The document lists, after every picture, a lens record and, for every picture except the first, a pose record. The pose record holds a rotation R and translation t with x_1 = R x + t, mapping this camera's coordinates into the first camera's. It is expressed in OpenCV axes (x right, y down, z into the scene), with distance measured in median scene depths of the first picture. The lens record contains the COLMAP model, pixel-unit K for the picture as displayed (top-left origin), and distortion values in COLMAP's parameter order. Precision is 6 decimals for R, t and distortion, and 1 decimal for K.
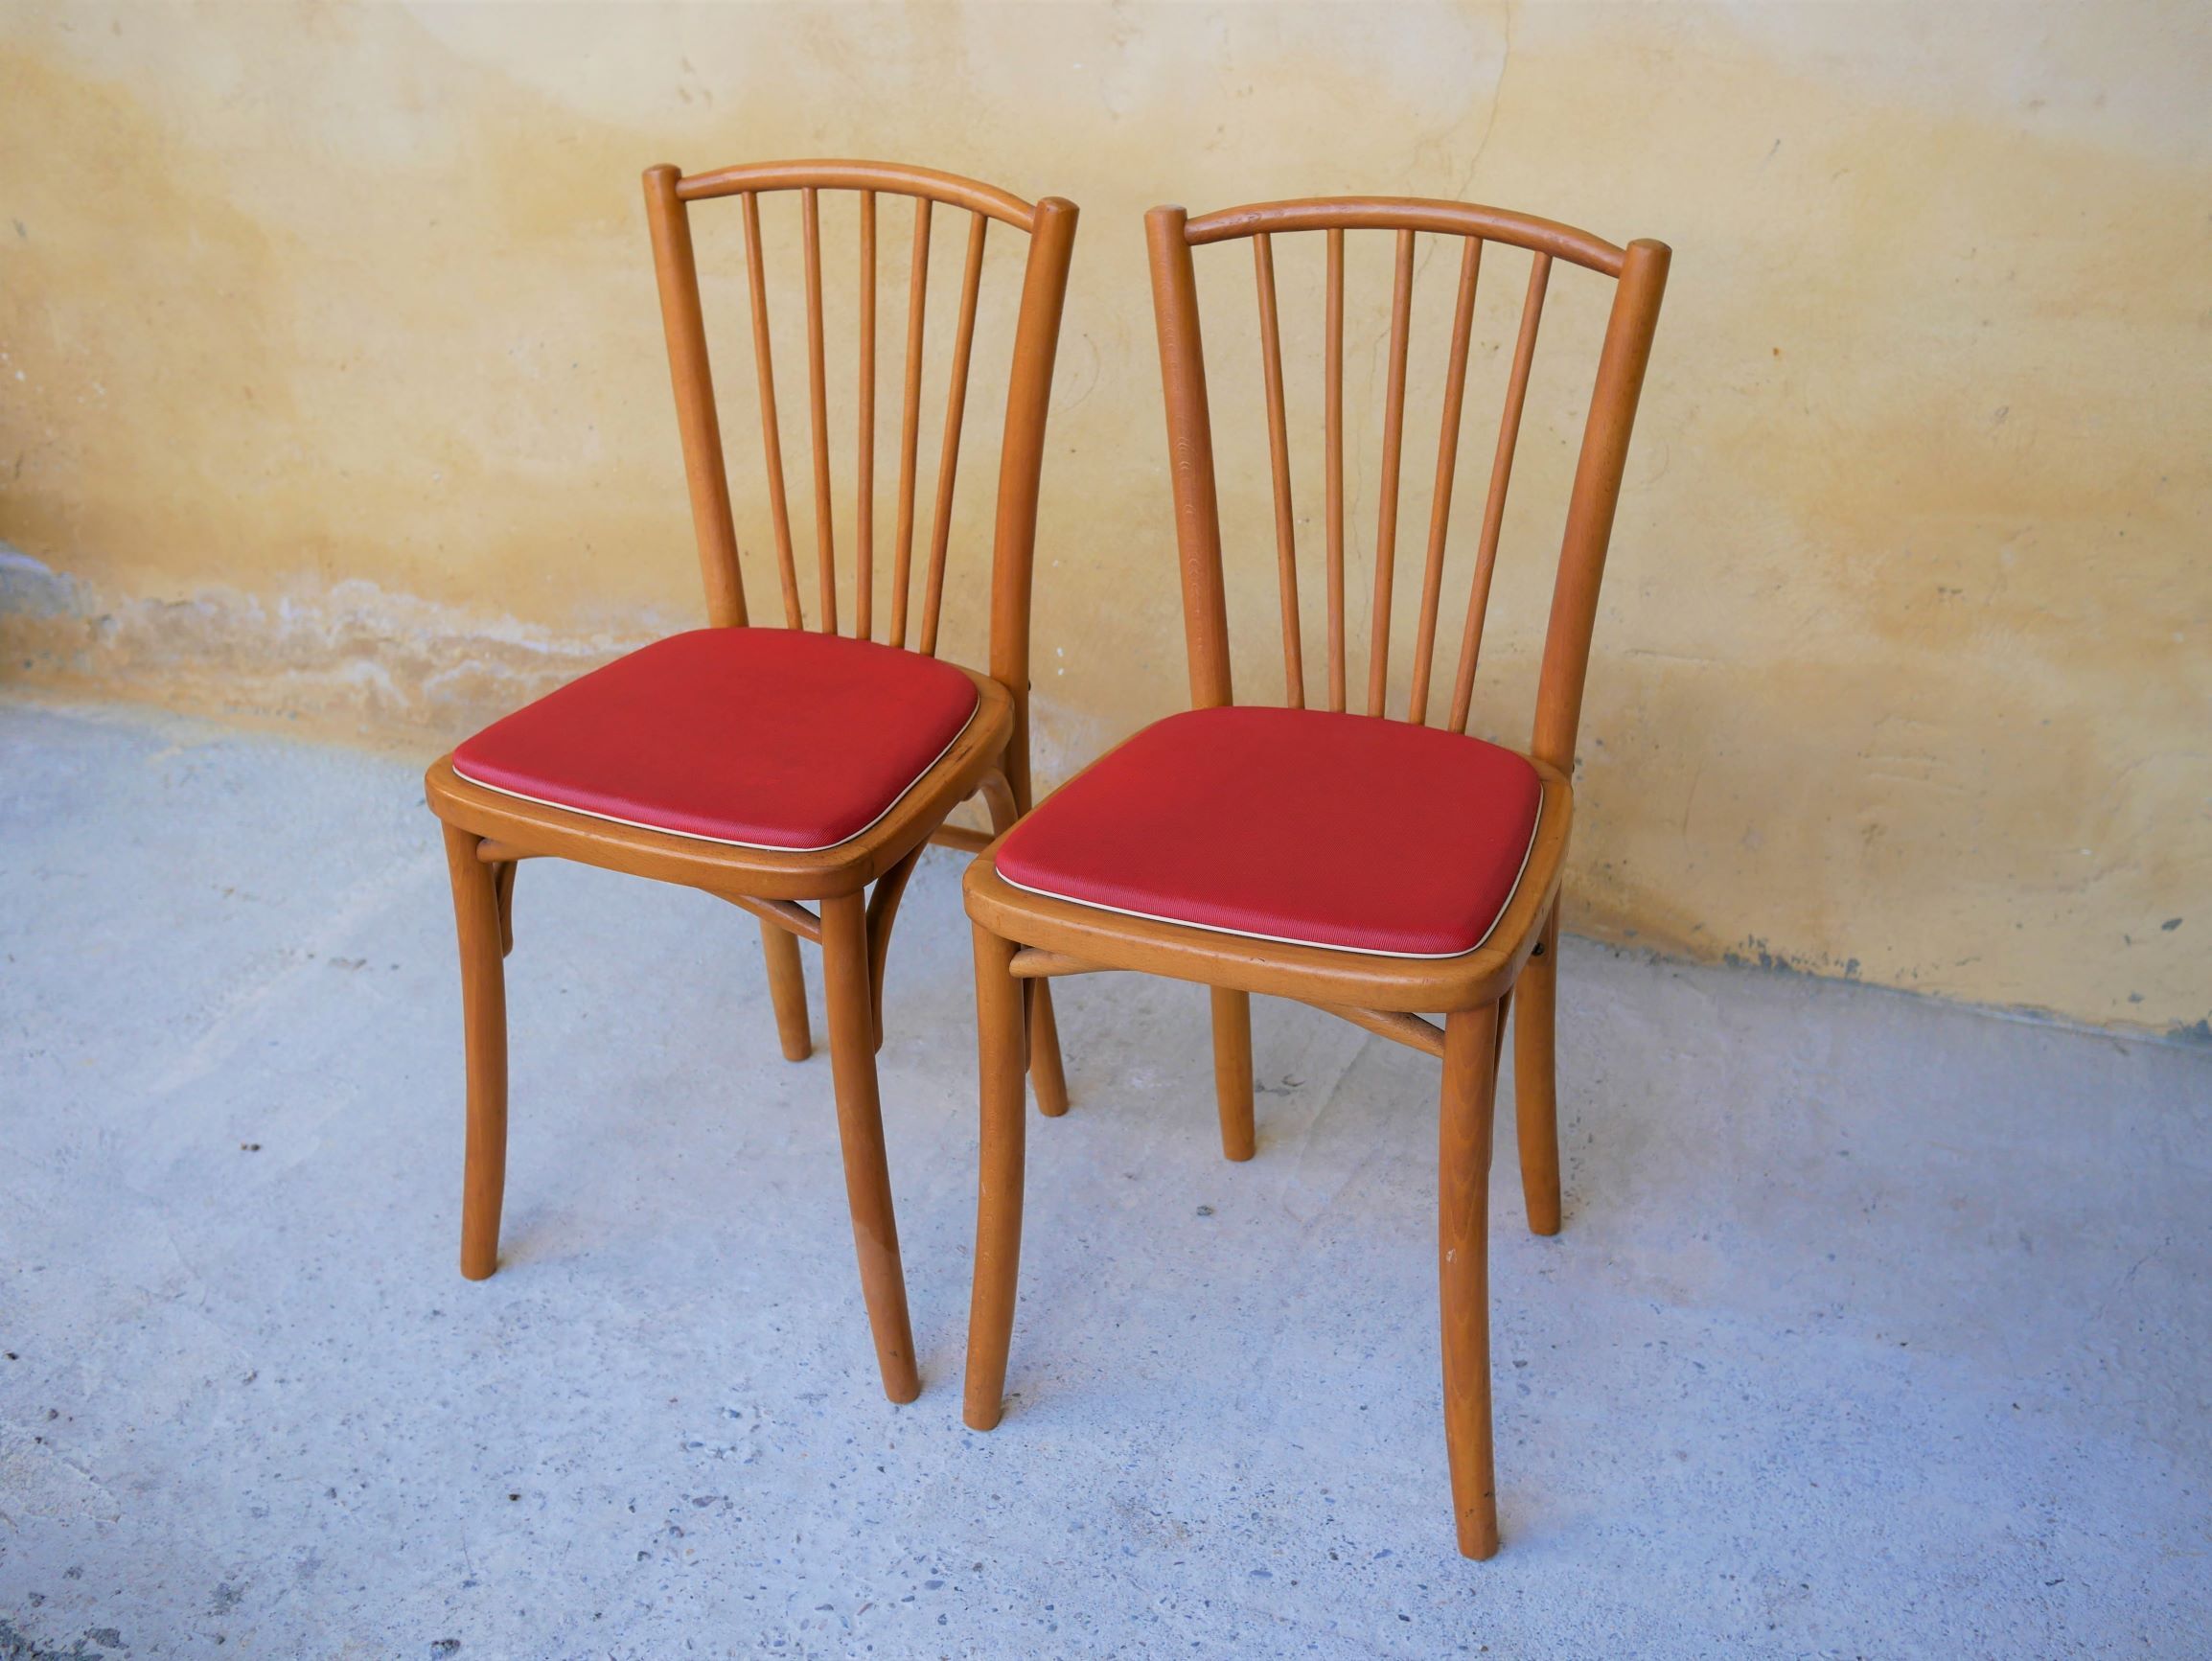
lens RADIAL K [[2495.6, 0, 1105.7], [0, 2495.6, 816.7], [0, 0, 1]] dist [-0.008158, 0.000000]
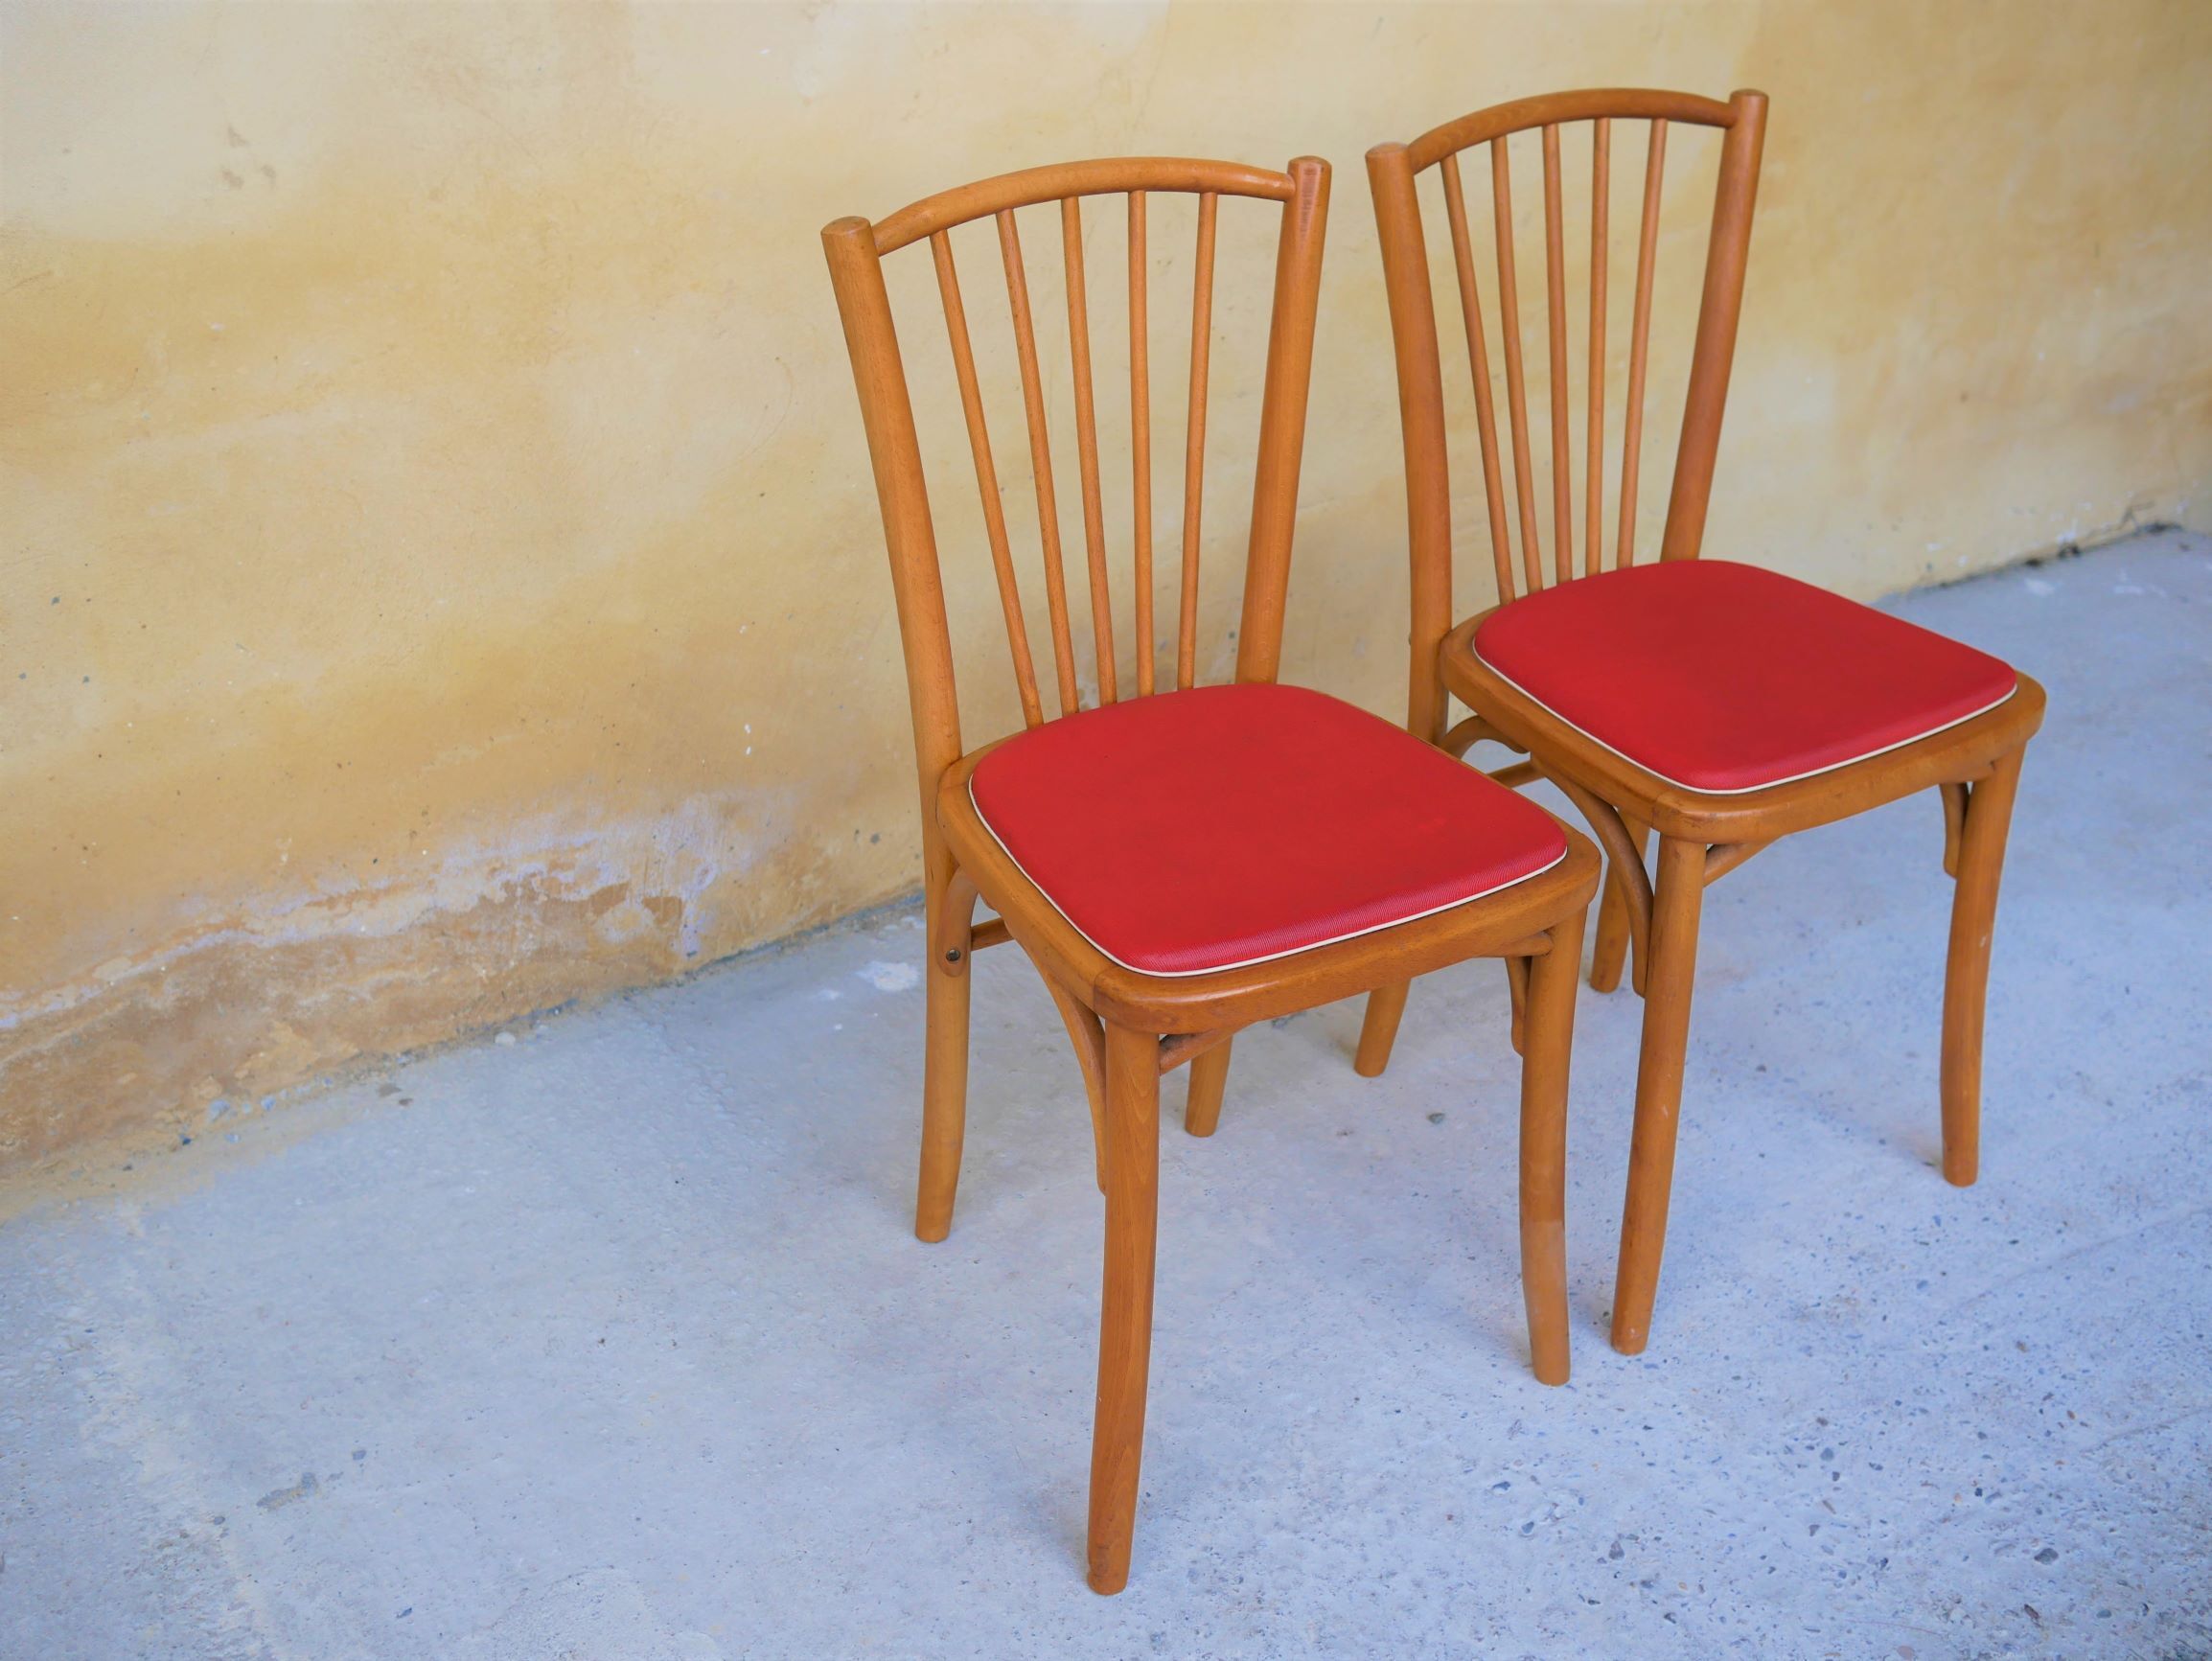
lens RADIAL K [[2495.6, 0, 1116.1], [0, 2495.6, 828.0], [0, 0, 1]] dist [-0.008158, 0.000000]
pose [[0.543064, -0.371493, 0.753044, -0.784722], [0.347162, 0.915907, 0.201478, -0.209737], [-0.764565, 0.152013, 0.626364, 0.457233]]
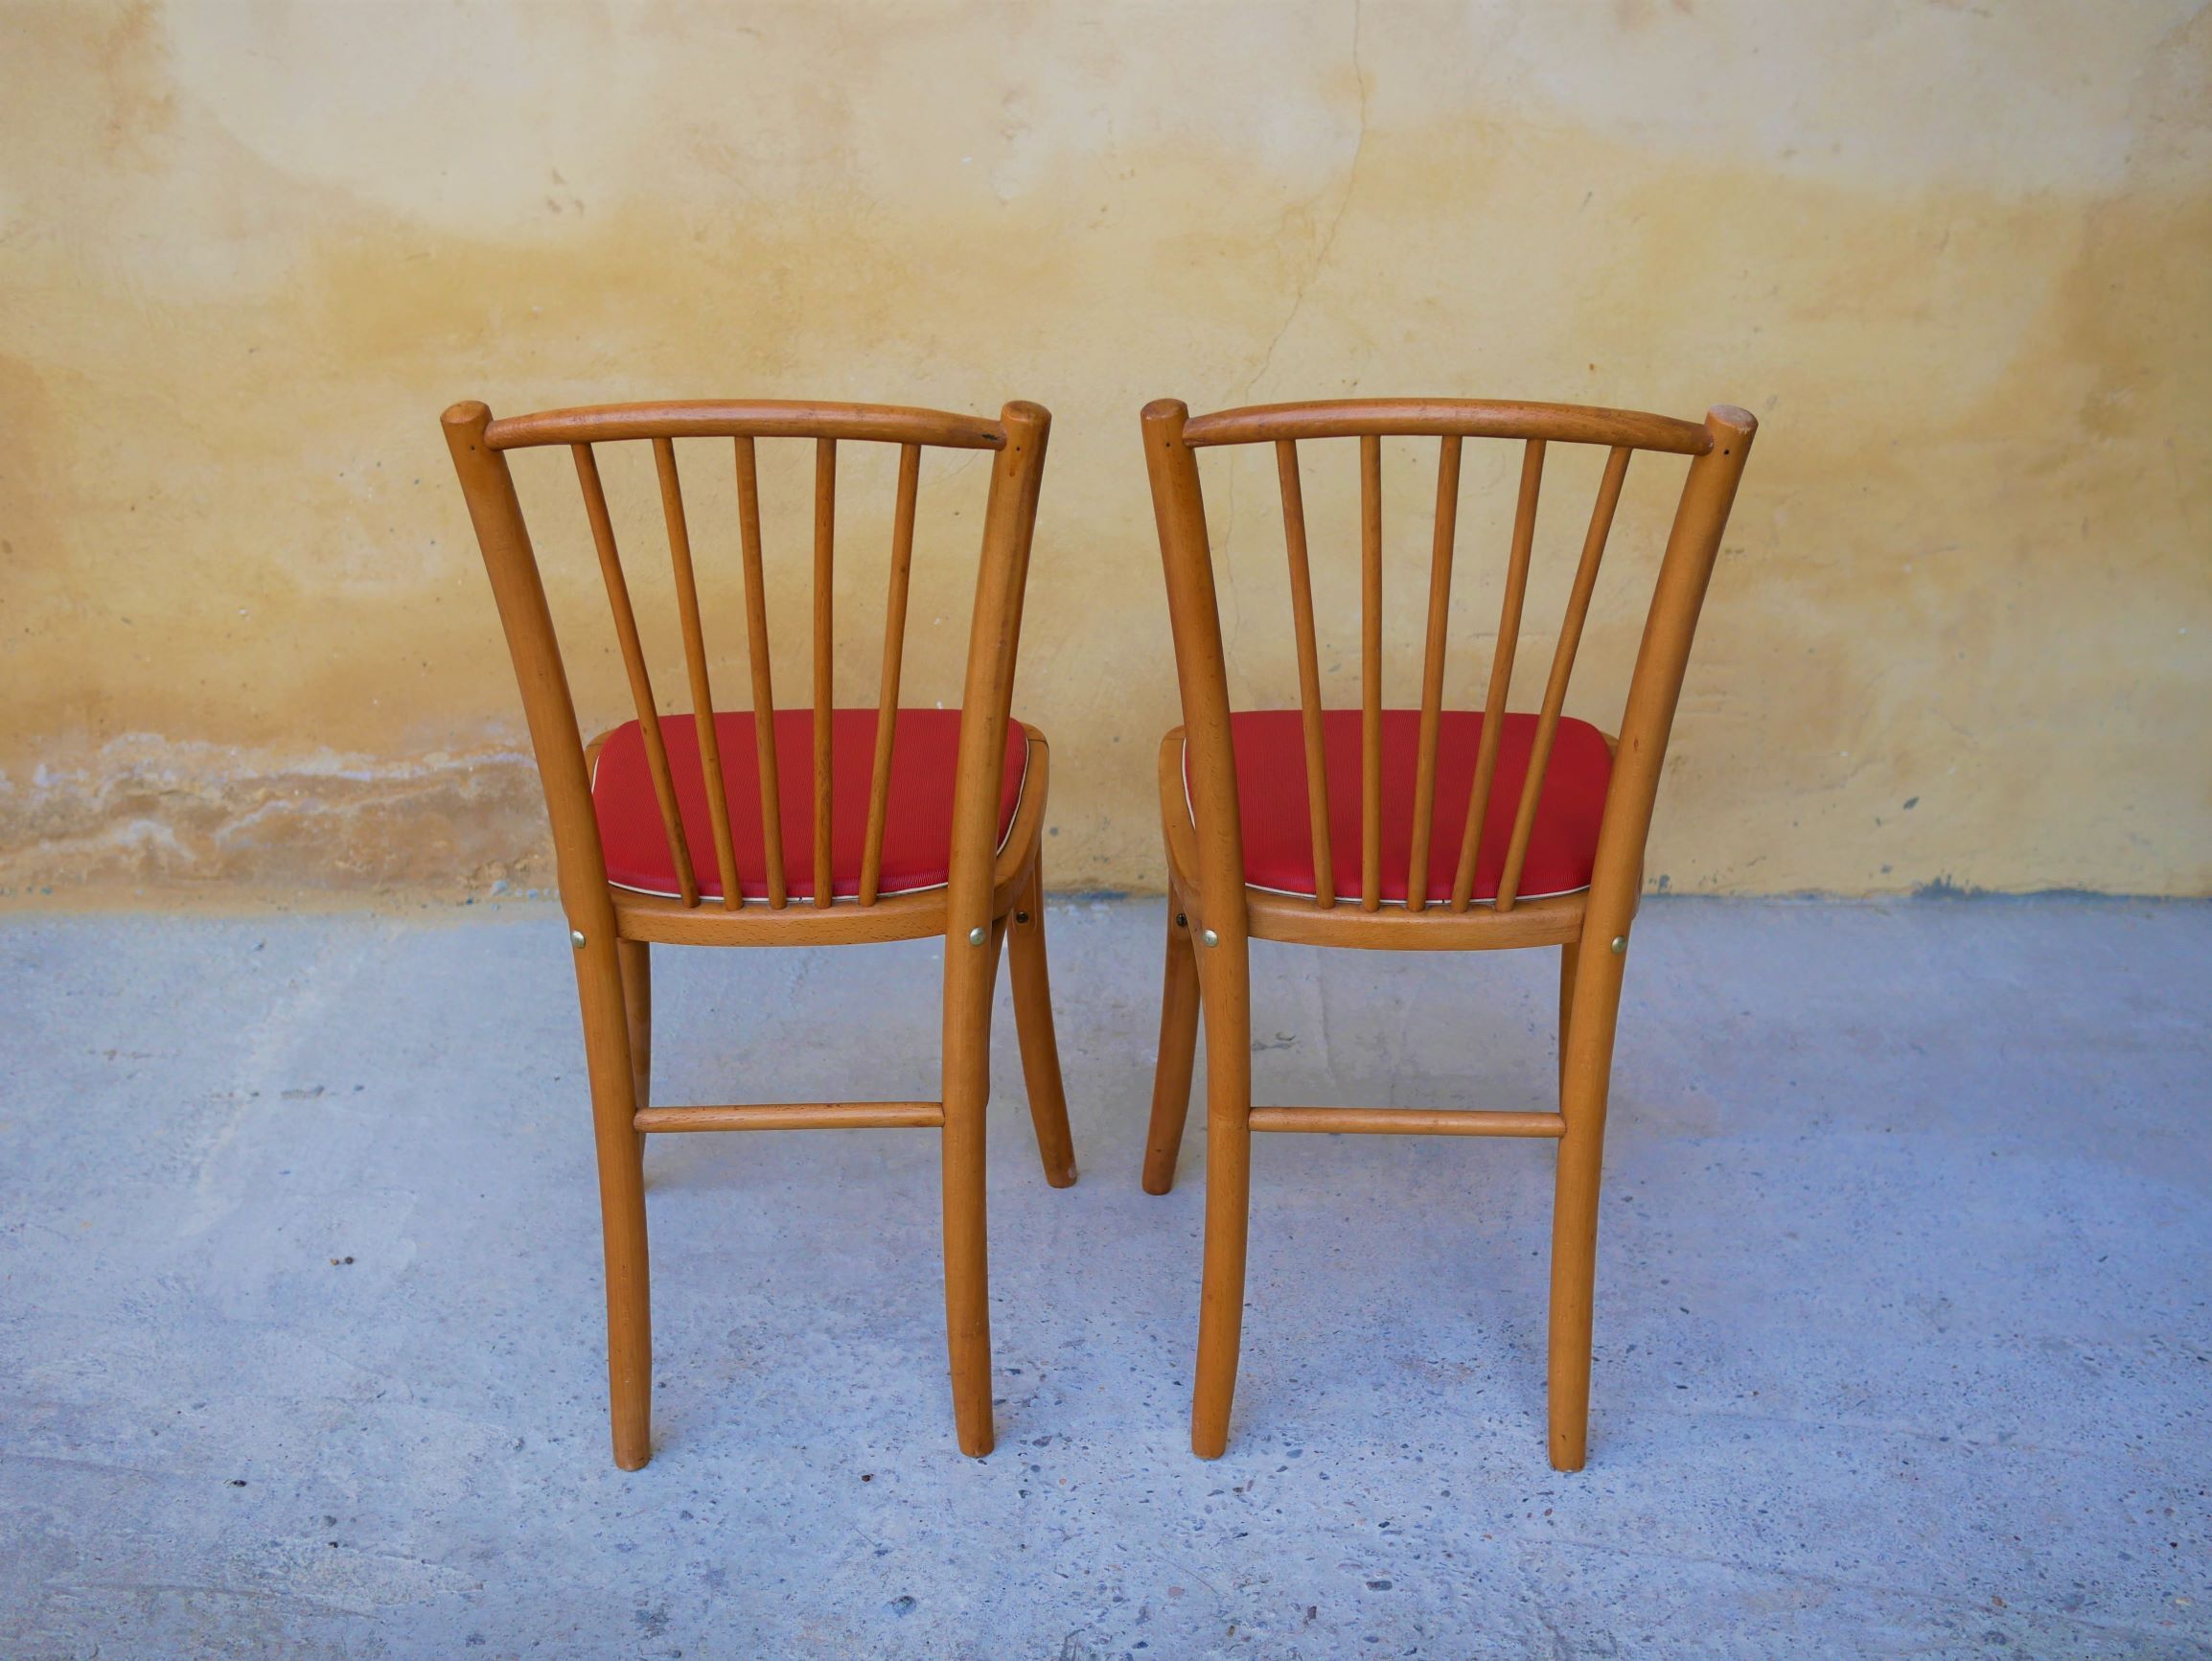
lens RADIAL K [[2495.6, 0, 1109.8], [0, 2495.6, 827.3], [0, 0, 1]] dist [-0.008158, 0.000000]
pose [[0.925060, -0.119916, 0.360393, -0.437041], [0.148636, 0.987473, -0.052951, 0.067931], [-0.349529, 0.102551, 0.931296, -0.027518]]
